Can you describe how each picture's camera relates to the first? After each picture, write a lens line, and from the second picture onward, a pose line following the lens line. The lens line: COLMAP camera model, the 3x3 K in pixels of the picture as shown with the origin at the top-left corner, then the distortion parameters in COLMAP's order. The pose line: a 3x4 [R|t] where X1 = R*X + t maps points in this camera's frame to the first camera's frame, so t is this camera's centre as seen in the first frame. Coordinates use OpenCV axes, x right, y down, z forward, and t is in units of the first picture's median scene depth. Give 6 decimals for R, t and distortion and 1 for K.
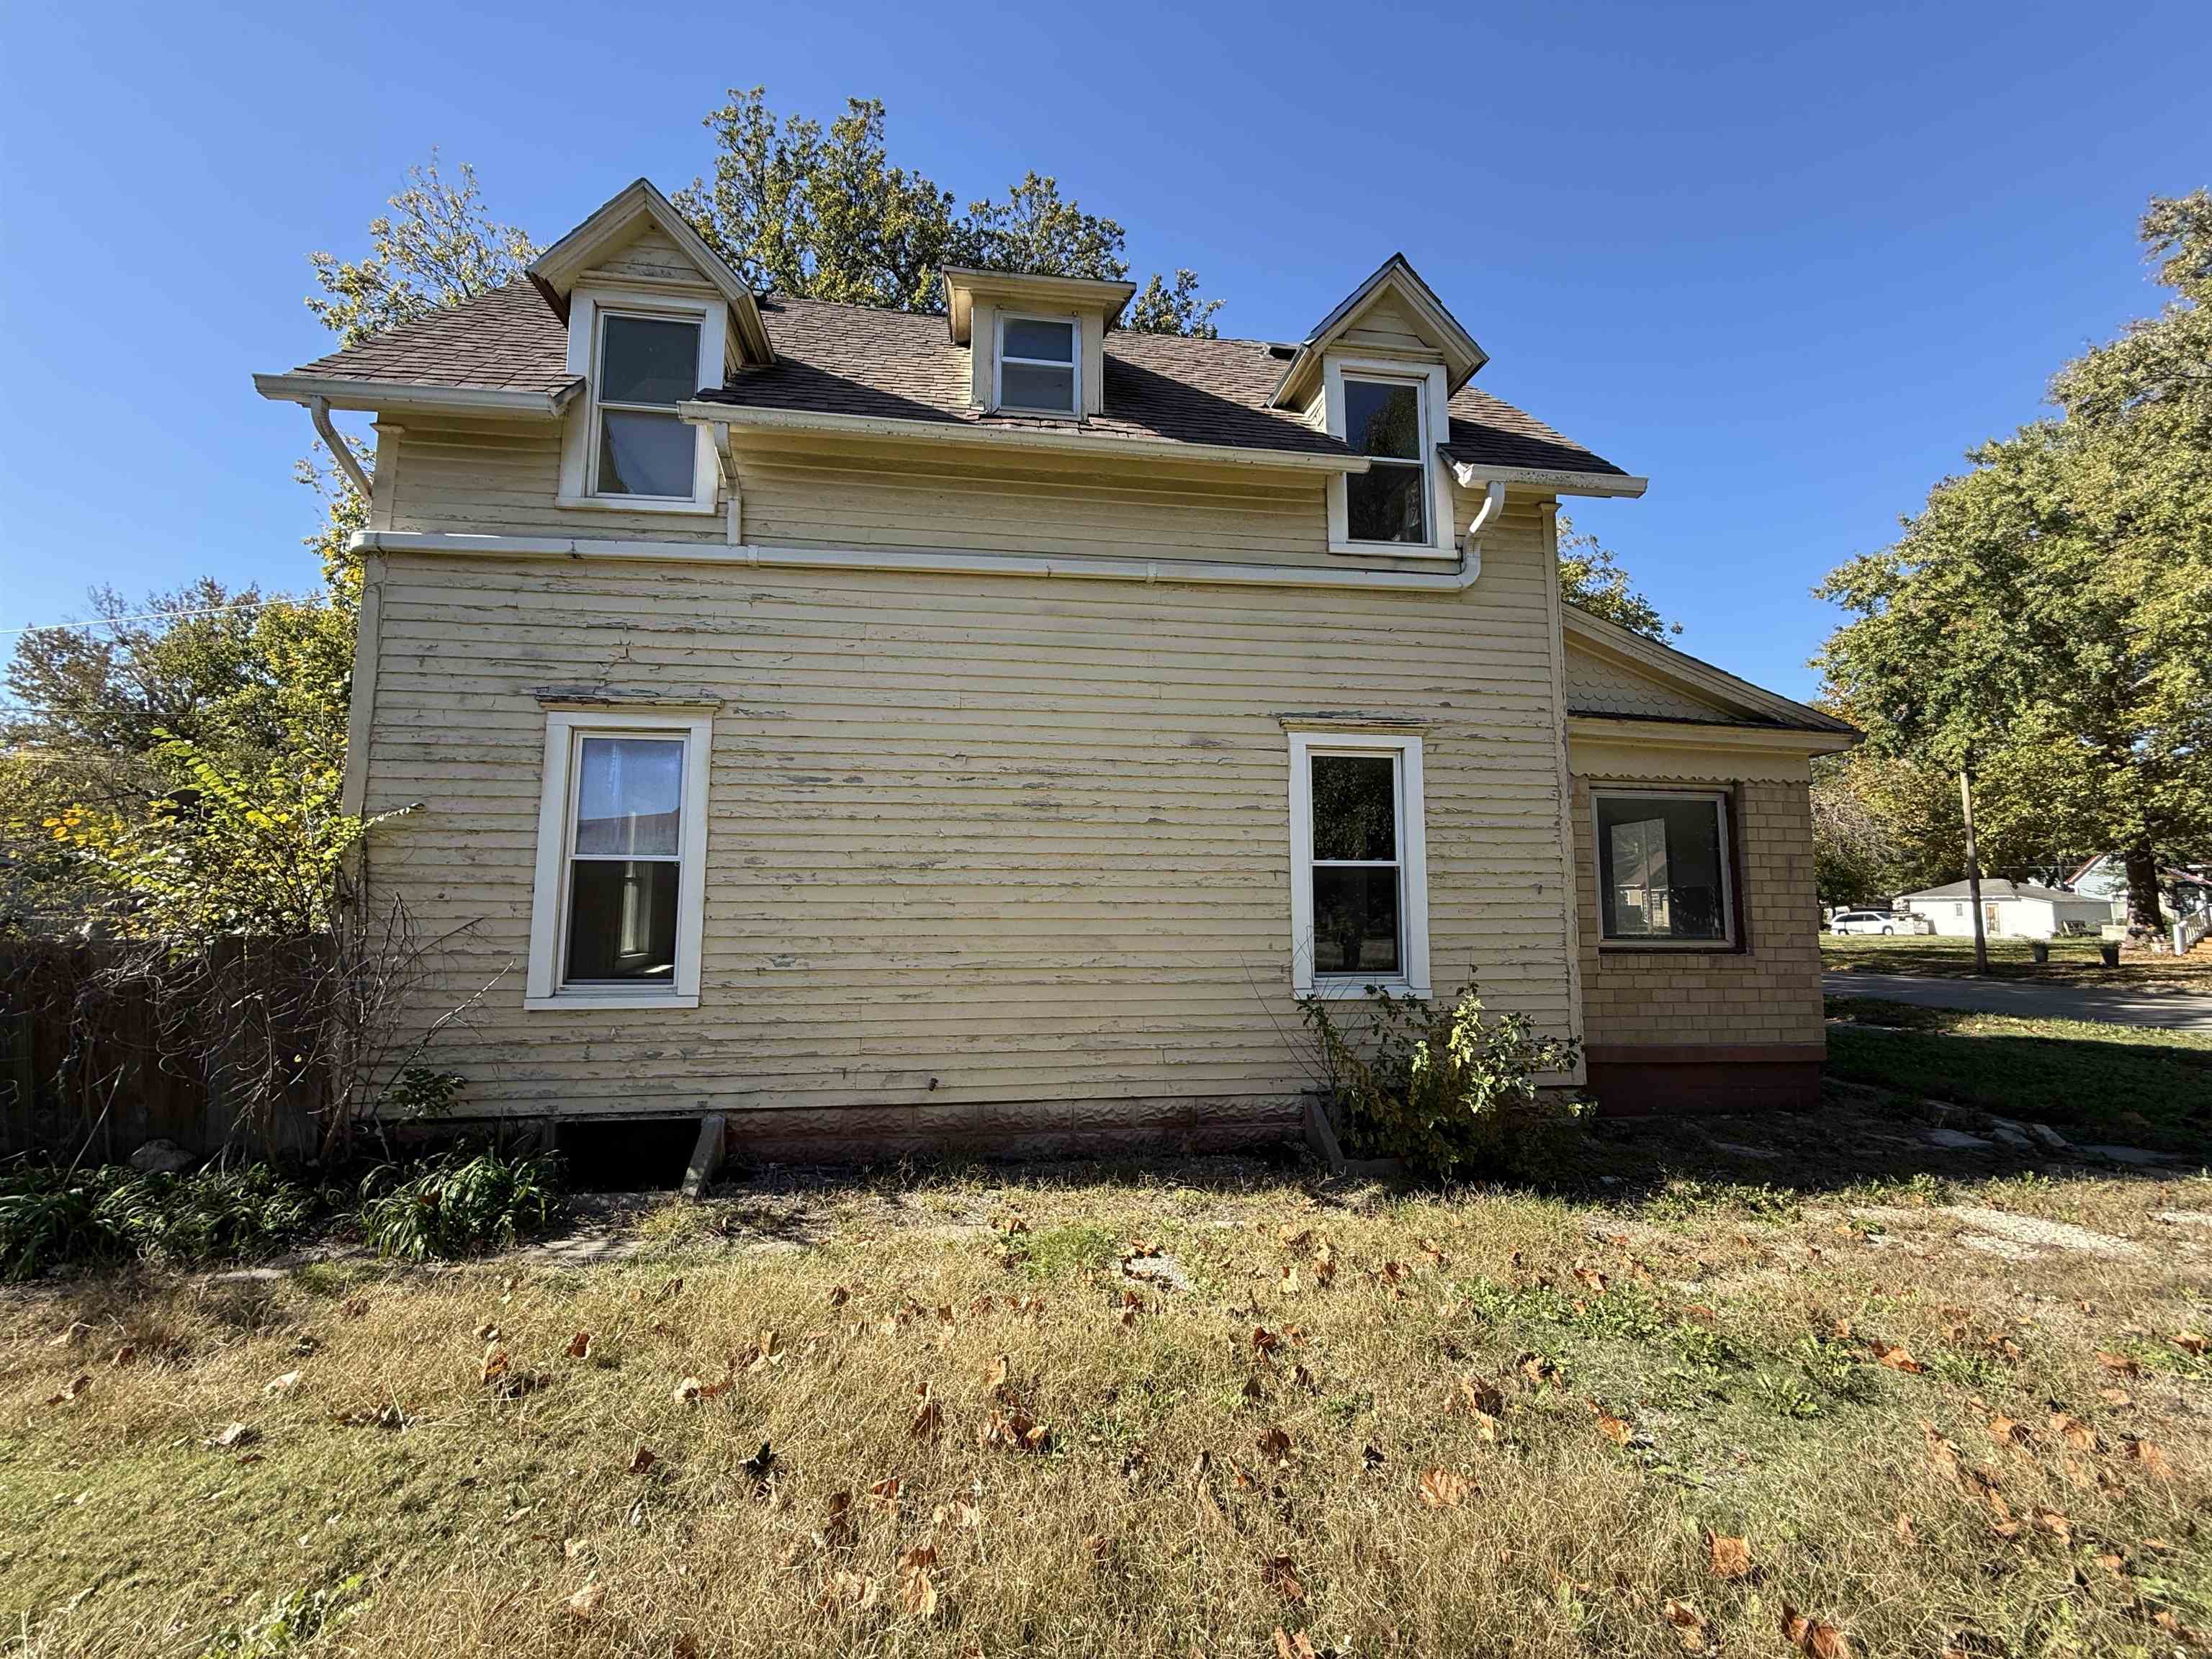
lens RADIAL K [[873.6, 0, 1106.3], [0, 873.6, 833.7], [0, 0, 1]] dist [0.001812, -0.000444]
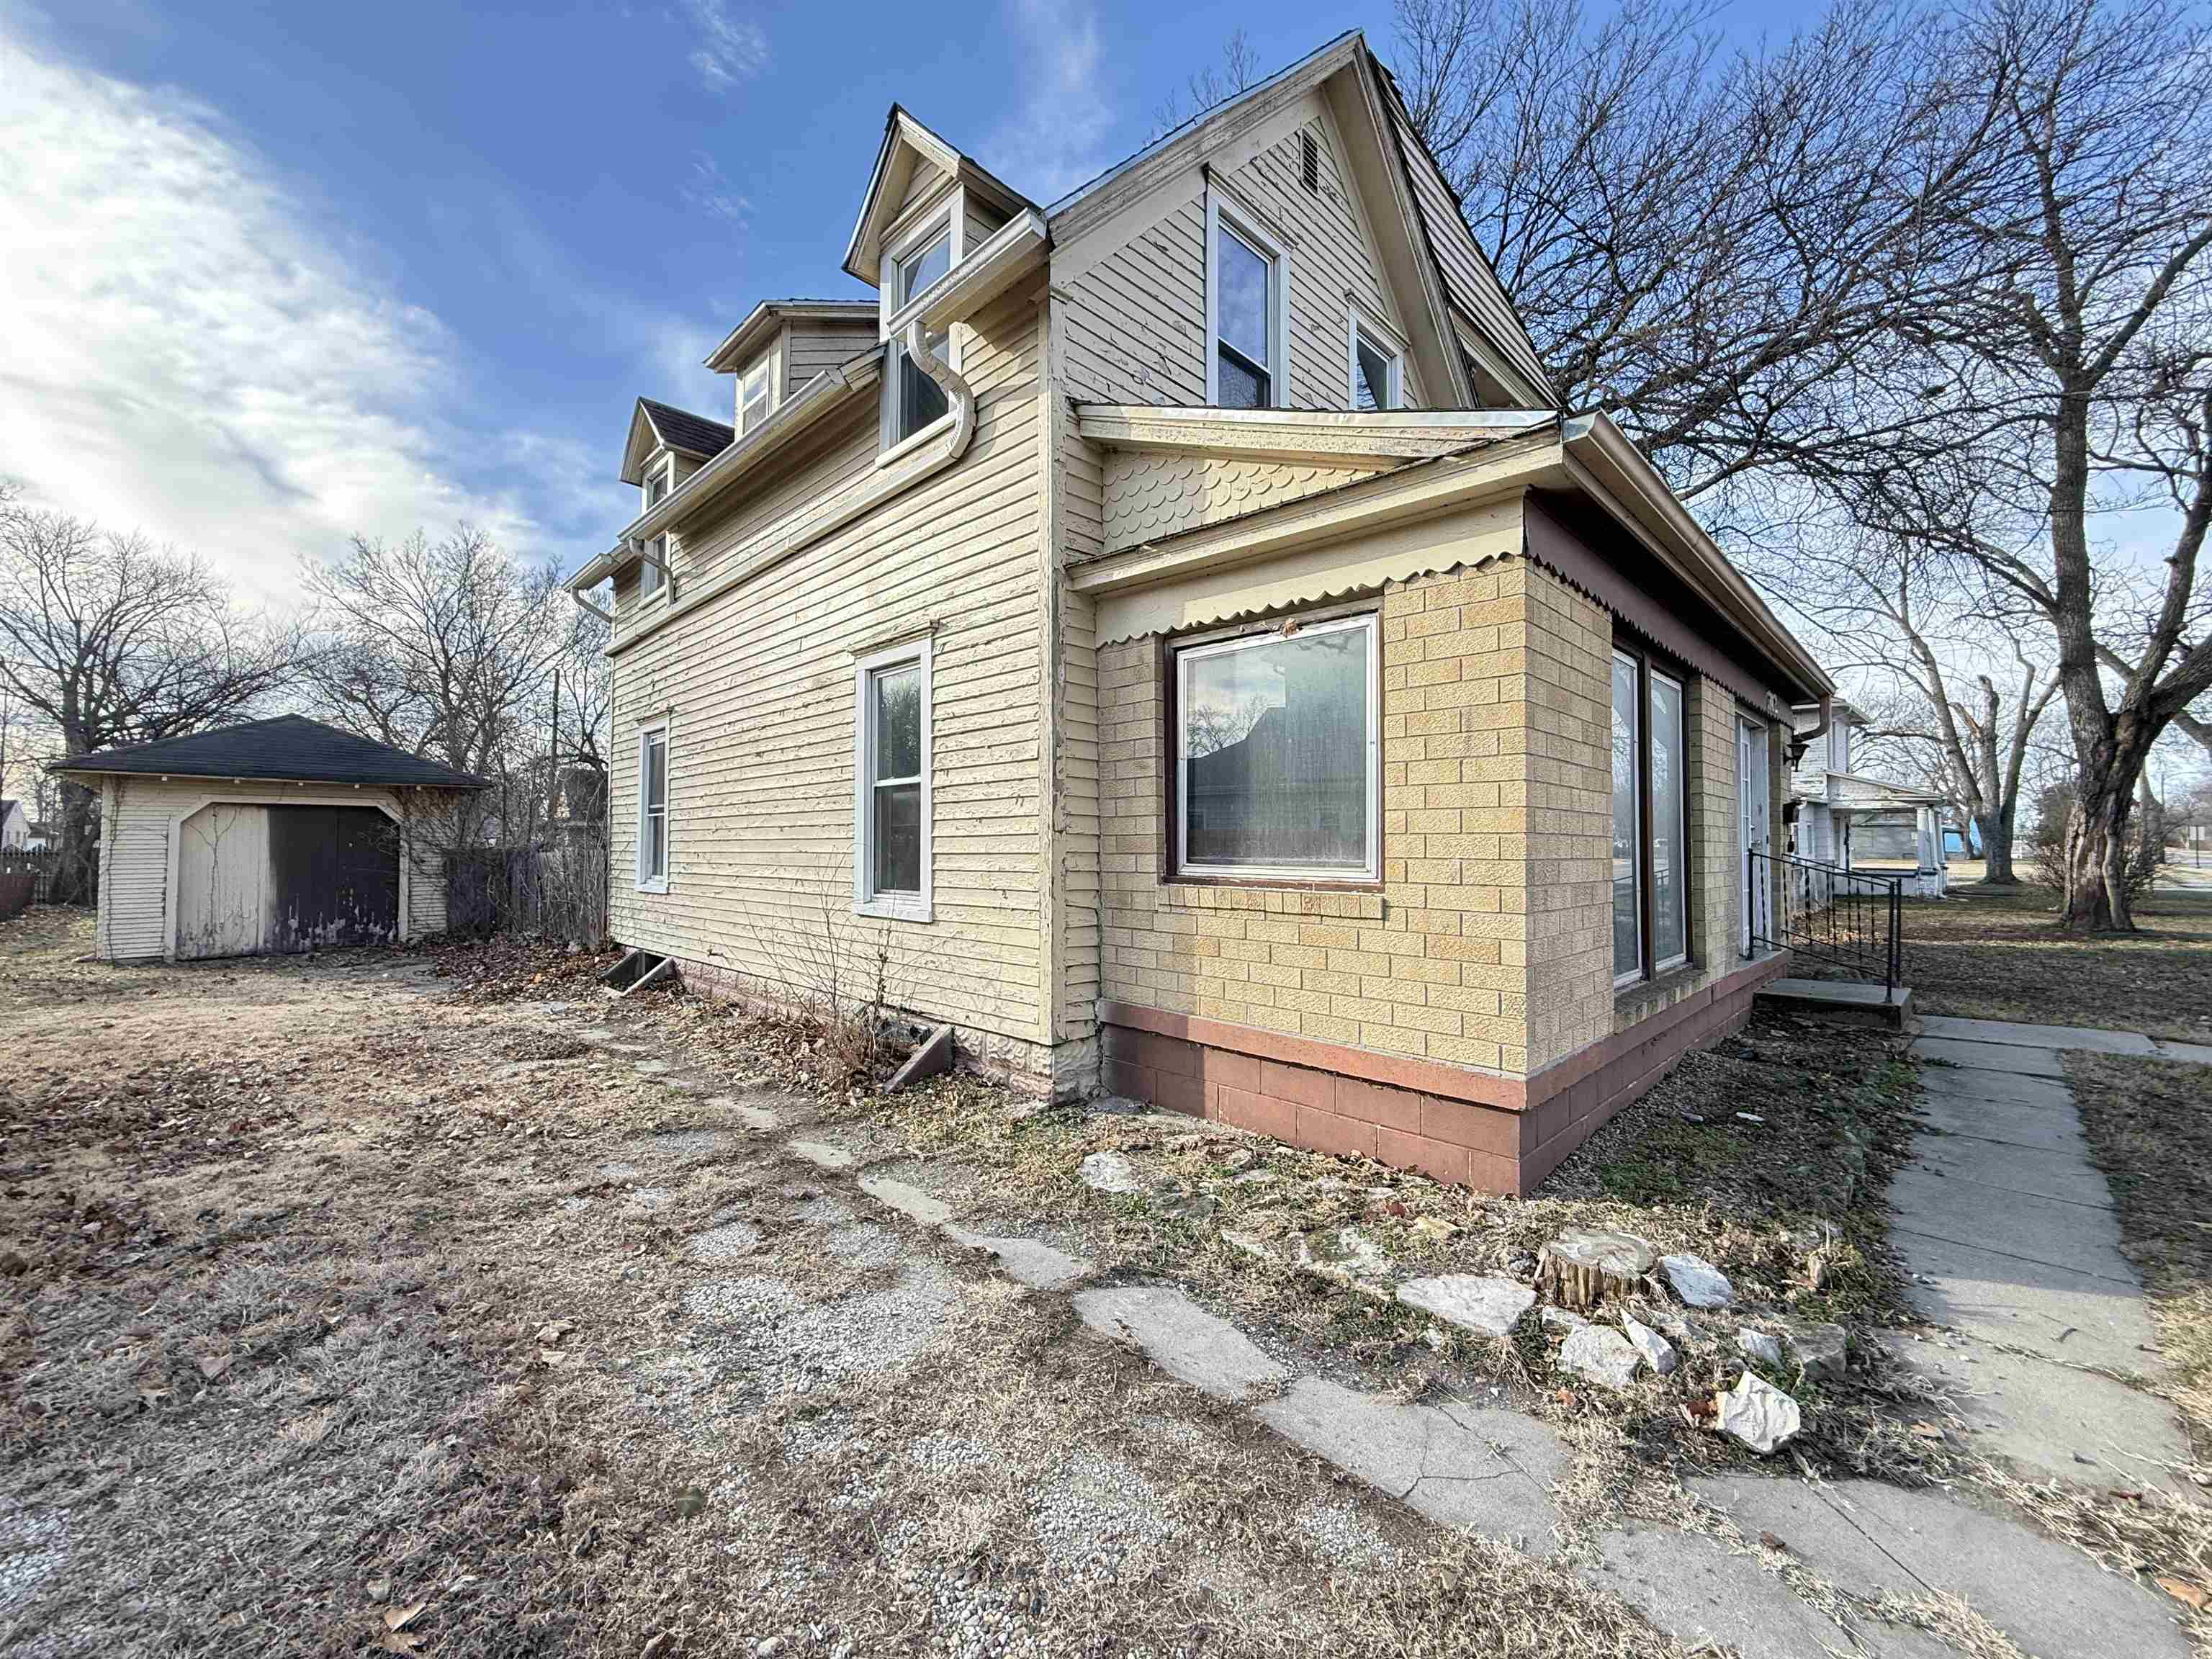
lens RADIAL K [[873.6, 0, 1103.9], [0, 873.6, 828.2], [0, 0, 1]] dist [0.001812, -0.000444]
pose [[0.601108, -0.016917, -0.798989, 1.186006], [0.081791, 0.995828, 0.040449, 0.064667], [0.794971, -0.089664, 0.599984, 0.579225]]
